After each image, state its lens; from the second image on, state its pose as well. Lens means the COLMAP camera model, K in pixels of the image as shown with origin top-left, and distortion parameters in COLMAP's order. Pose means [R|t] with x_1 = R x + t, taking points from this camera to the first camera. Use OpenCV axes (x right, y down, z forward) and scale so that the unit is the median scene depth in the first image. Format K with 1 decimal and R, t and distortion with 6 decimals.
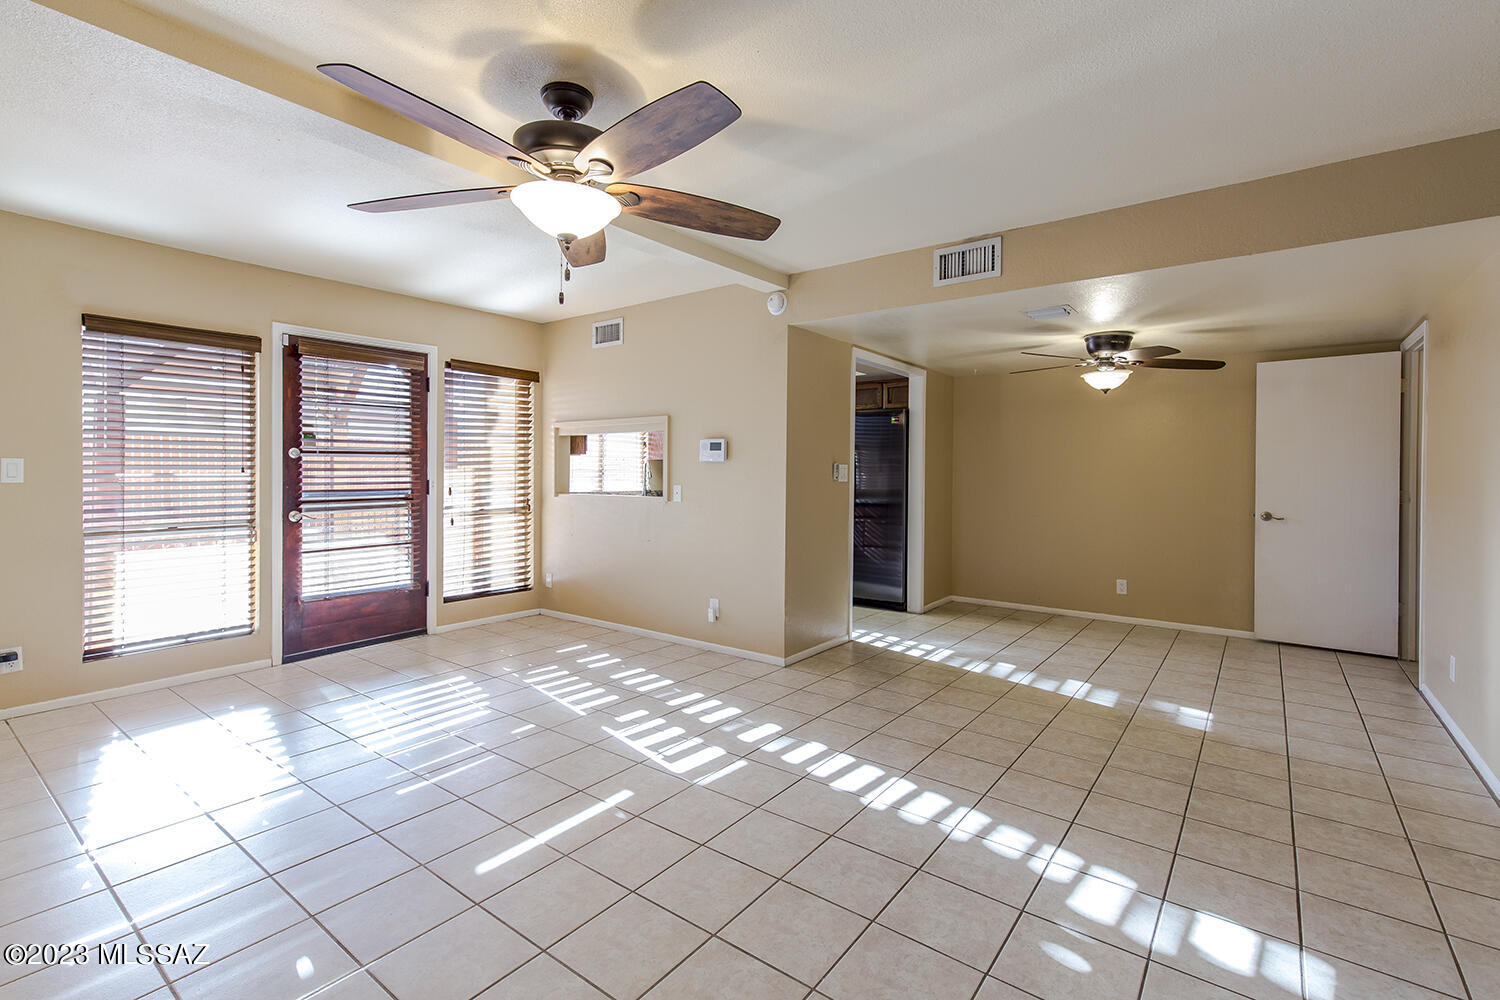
lens RADIAL K [[692.4, 0, 741.9], [0, 692.4, 478.8], [0, 0, 1]] dist [0.010363, -0.001911]
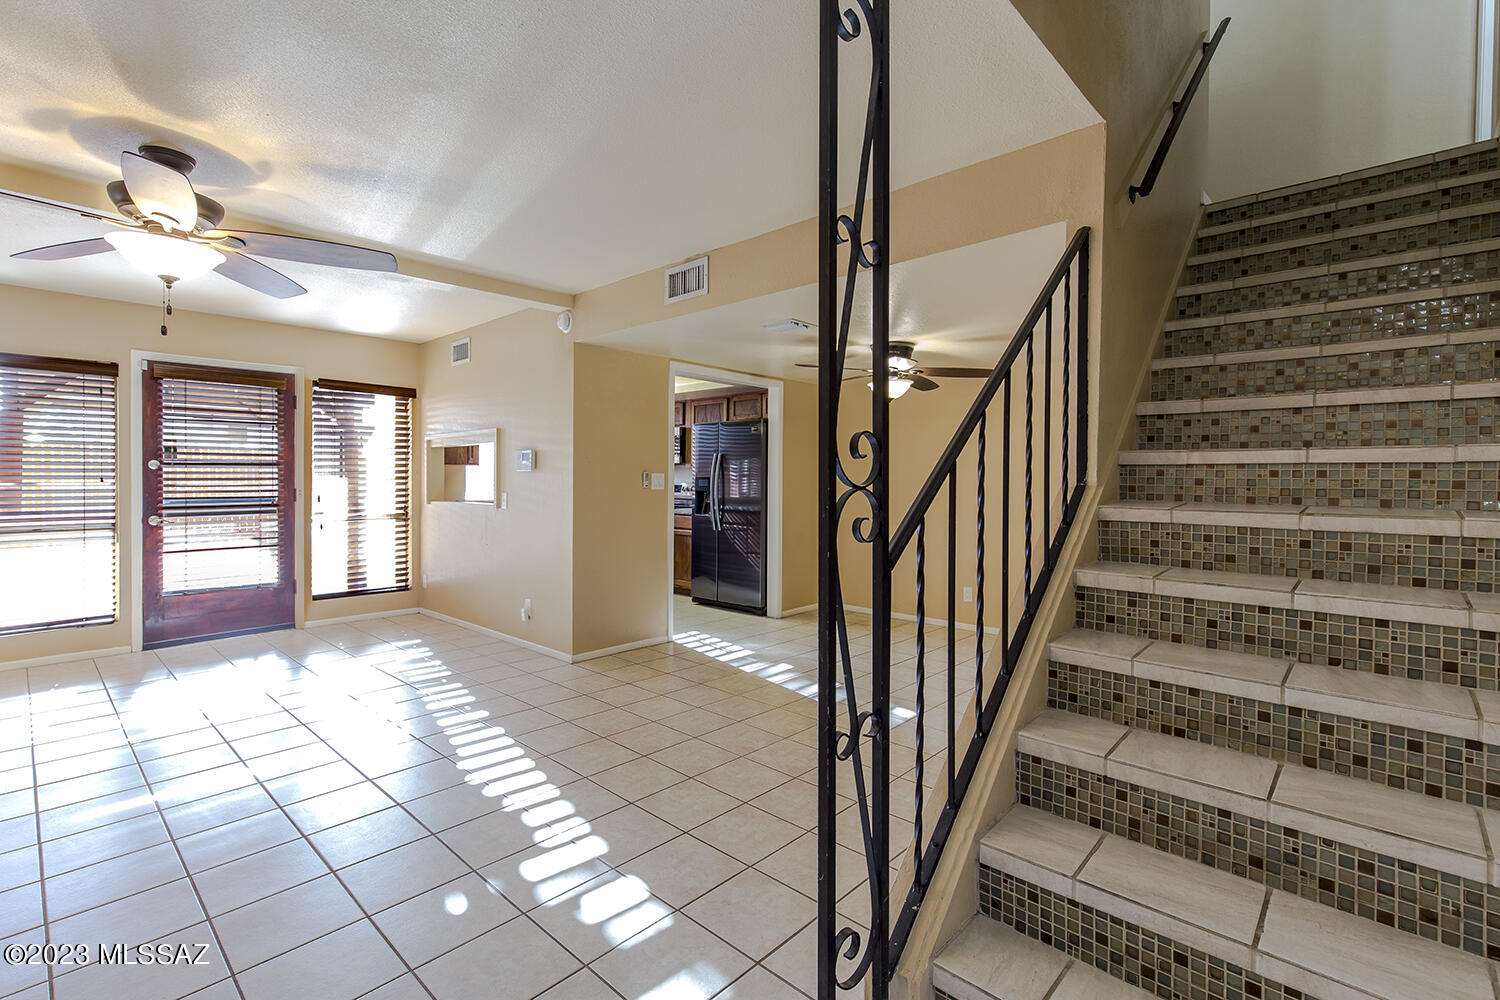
lens RADIAL K [[692.4, 0, 742.5], [0, 692.4, 492.4], [0, 0, 1]] dist [0.010363, -0.001911]
pose [[0.995013, -0.000259, -0.099741, 0.413809], [0.000885, 0.999980, 0.006233, 0.001824], [0.099737, -0.006290, 0.994994, -0.033223]]
